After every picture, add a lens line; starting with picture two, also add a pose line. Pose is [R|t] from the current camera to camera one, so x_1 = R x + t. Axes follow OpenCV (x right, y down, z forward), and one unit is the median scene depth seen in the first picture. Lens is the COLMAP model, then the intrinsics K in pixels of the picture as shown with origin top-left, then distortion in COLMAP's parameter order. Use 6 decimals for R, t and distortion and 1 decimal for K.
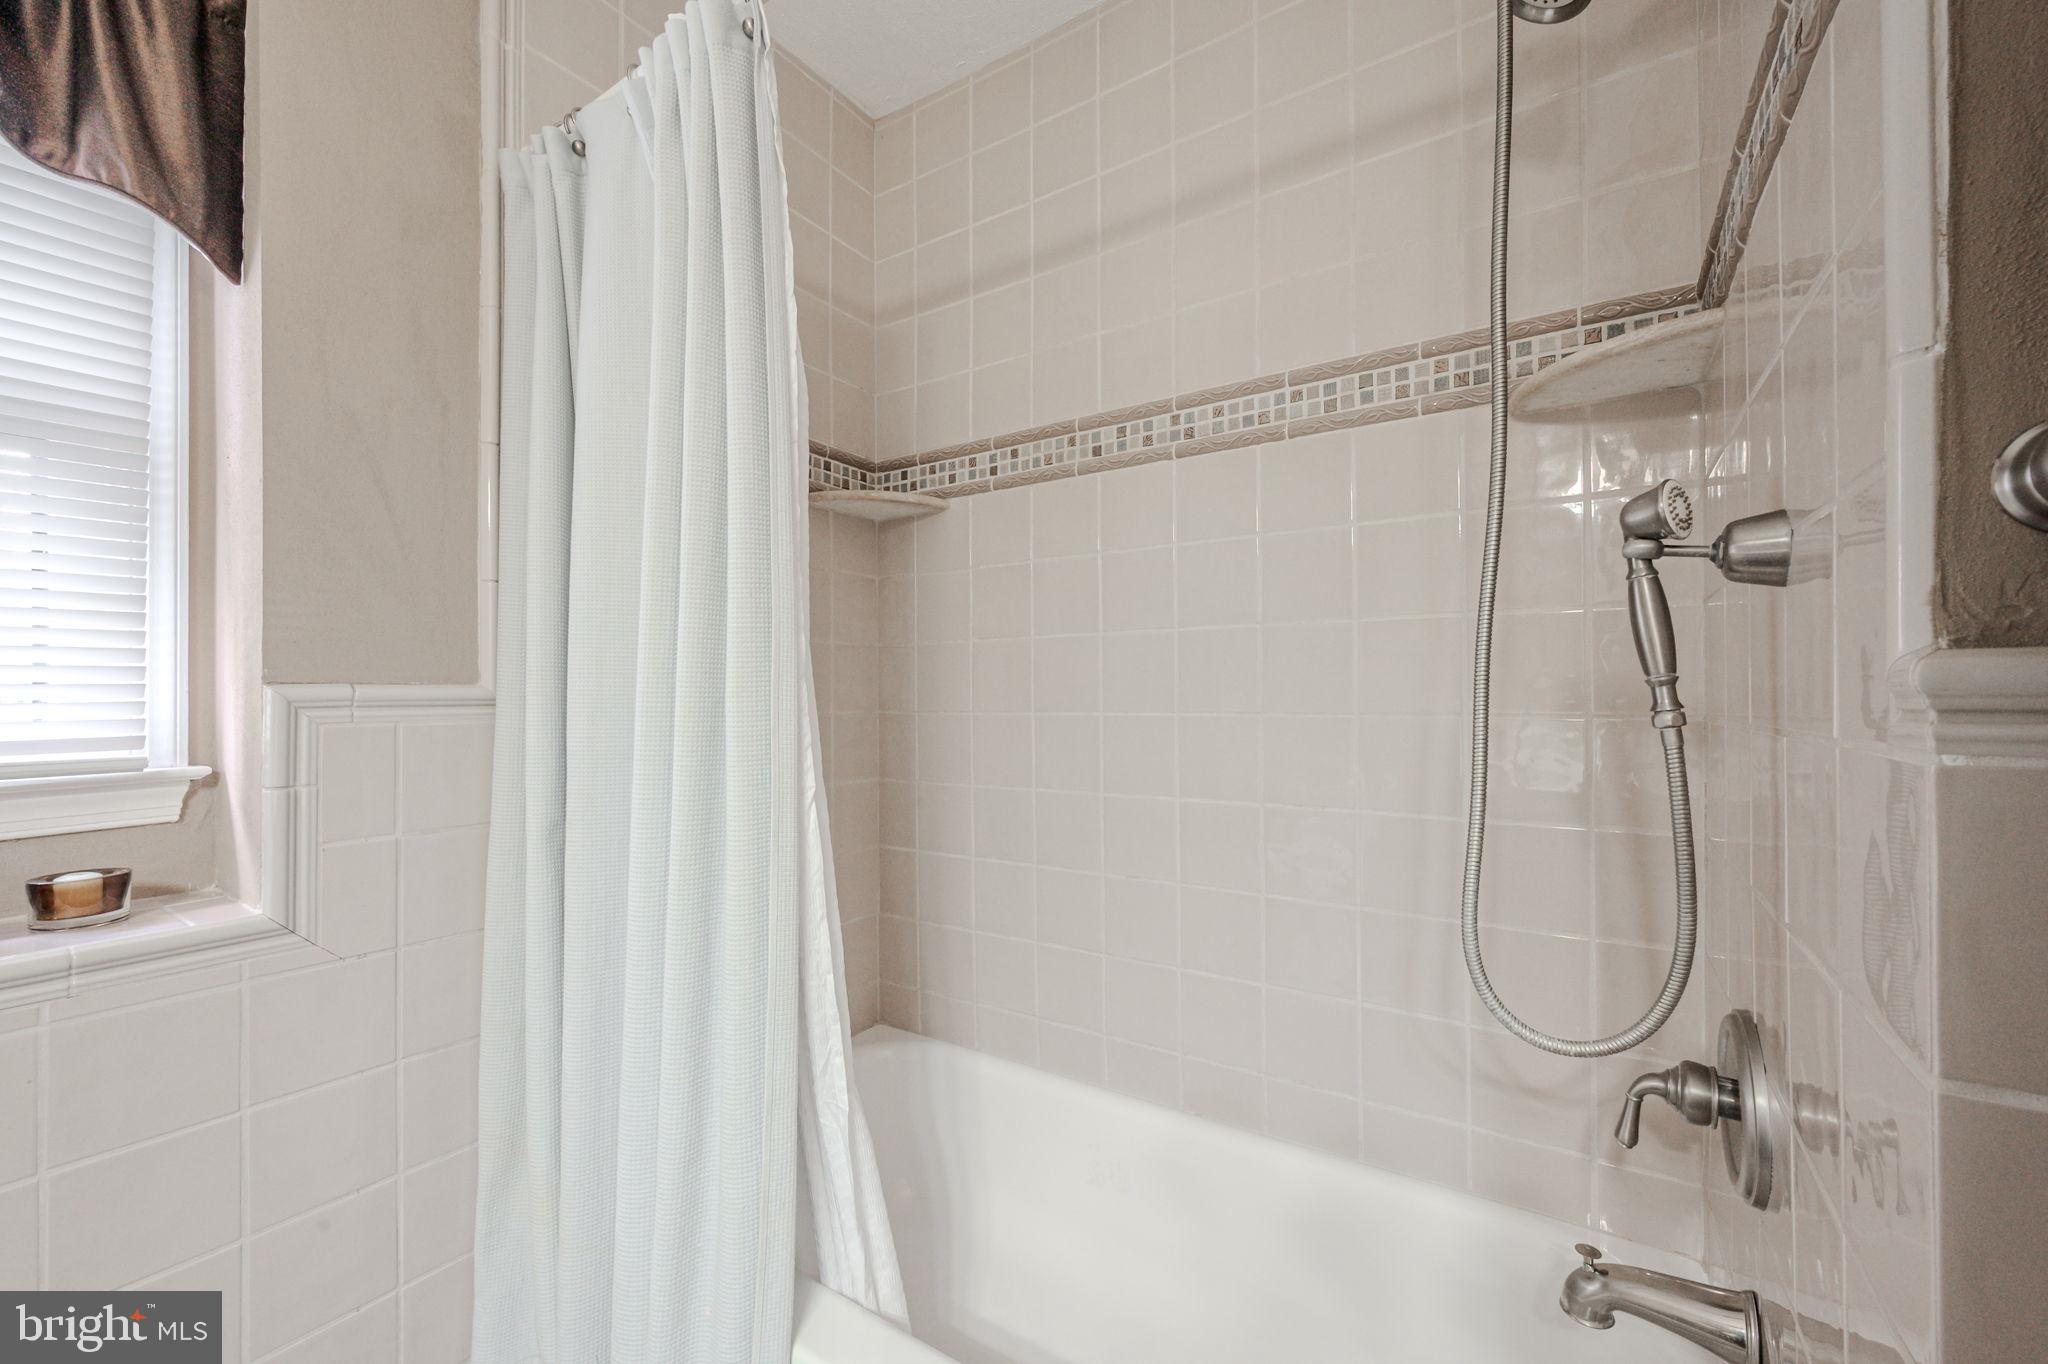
lens RADIAL K [[815.8, 0, 1039.2], [0, 815.8, 696.9], [0, 0, 1]] dist [-0.000664, 0.000020]
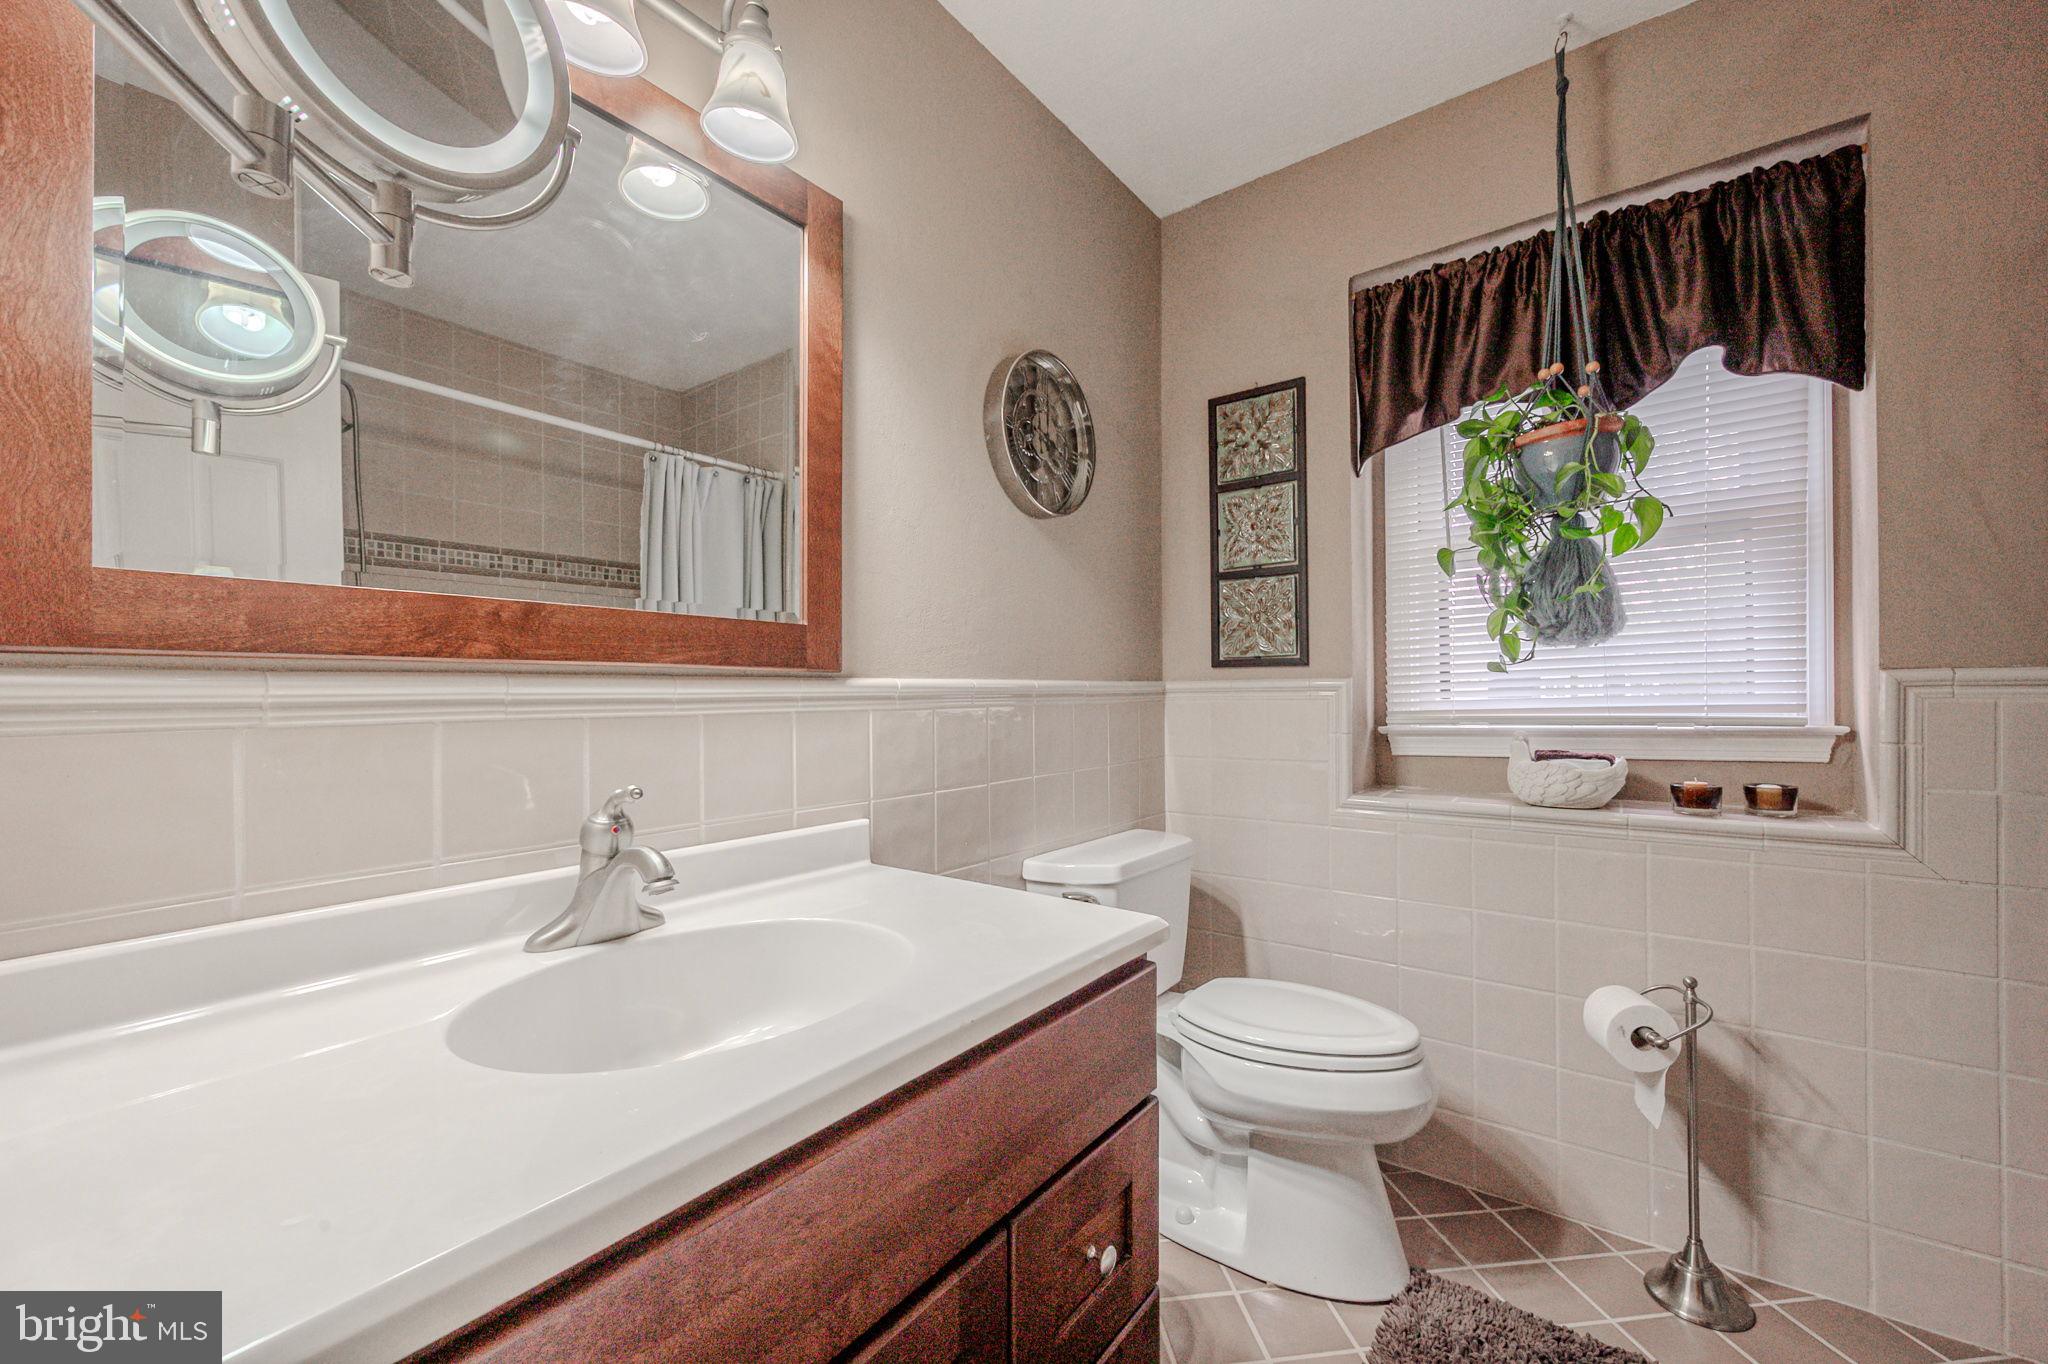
lens RADIAL K [[815.8, 0, 1038.3], [0, 815.8, 688.6], [0, 0, 1]] dist [-0.000664, 0.000020]
pose [[-0.041630, 0.002523, -0.999130, 0.522654], [0.012510, 0.999920, 0.002004, -0.003755], [0.999055, -0.012416, -0.041658, -0.402110]]
